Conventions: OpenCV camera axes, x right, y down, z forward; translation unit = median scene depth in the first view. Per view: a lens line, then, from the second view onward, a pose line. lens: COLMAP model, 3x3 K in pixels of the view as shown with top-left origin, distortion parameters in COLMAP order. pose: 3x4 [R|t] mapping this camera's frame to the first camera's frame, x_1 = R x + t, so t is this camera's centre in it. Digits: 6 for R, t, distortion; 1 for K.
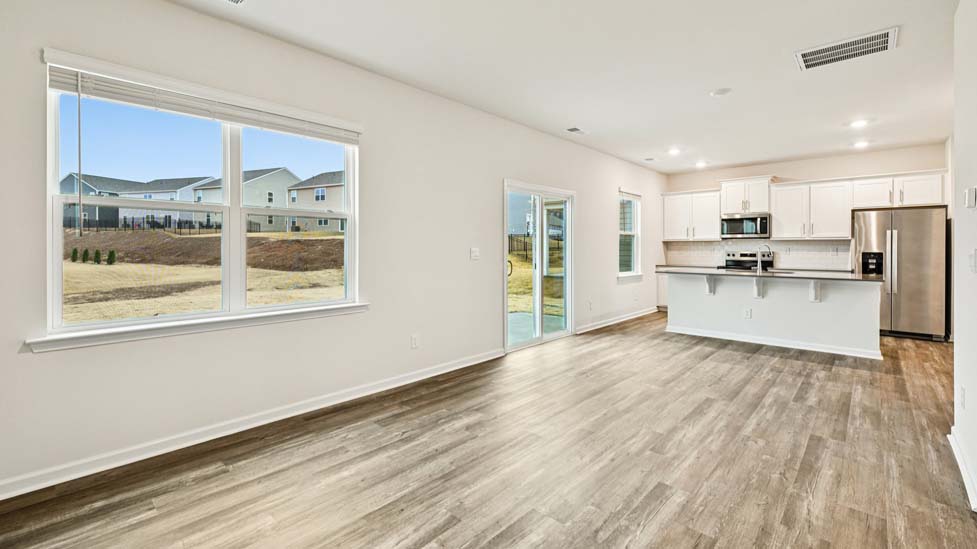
lens RADIAL K [[429.6, 0, 489.0], [0, 429.6, 248.8], [0, 0, 1]] dist [0.000087, 0.000171]
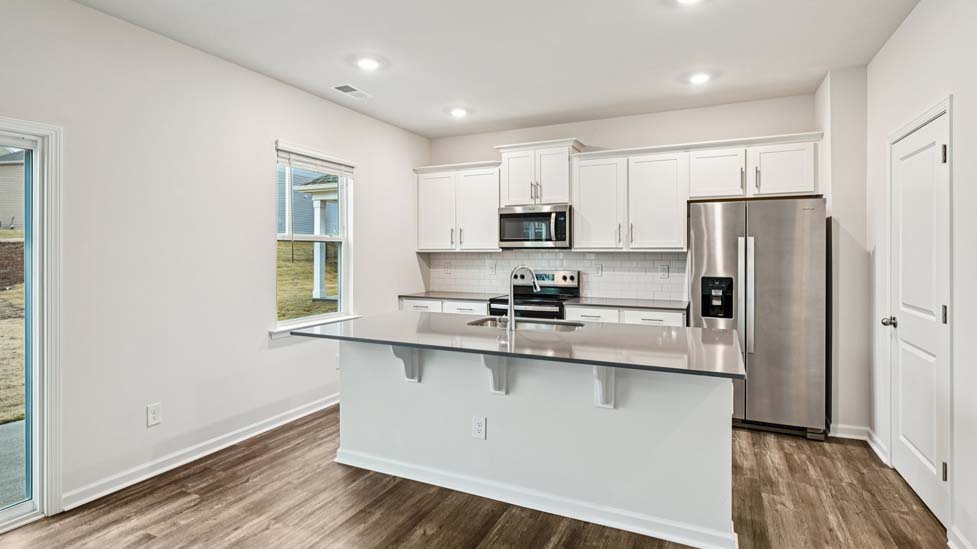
lens RADIAL K [[485.3, 0, 495.0], [0, 485.3, 250.9], [0, 0, 1]] dist [-0.002897, -0.000191]
pose [[0.955425, -0.000514, 0.295233, 0.400075], [0.001503, 0.999994, -0.003124, -0.021504], [-0.295229, 0.003429, 0.955420, 0.448886]]
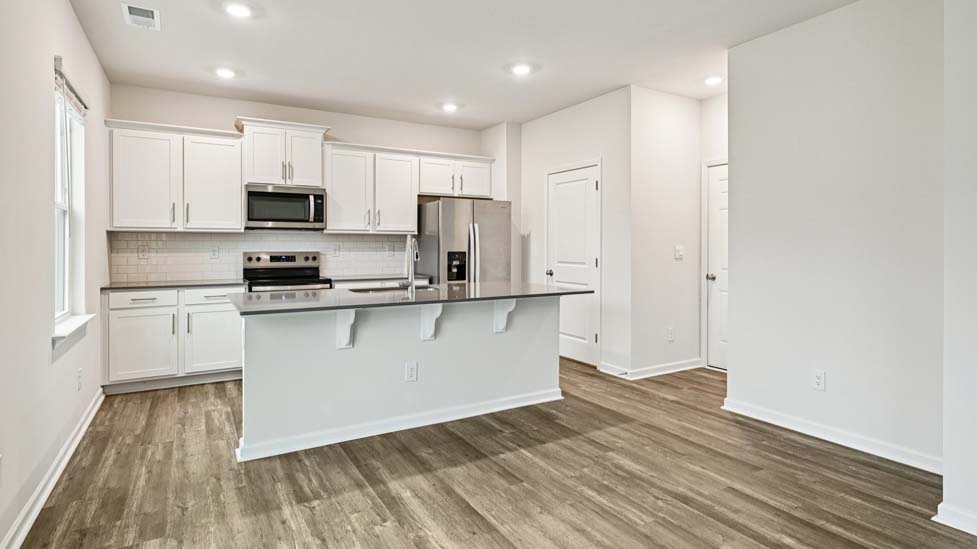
lens RADIAL K [[504.5, 0, 487.8], [0, 504.5, 248.7], [0, 0, 1]] dist [-0.000356, 0.000045]
pose [[0.299150, -0.005998, 0.954187, 0.042448], [0.001574, 0.999982, 0.005792, -0.002072], [-0.954205, -0.000231, 0.299154, 0.617517]]
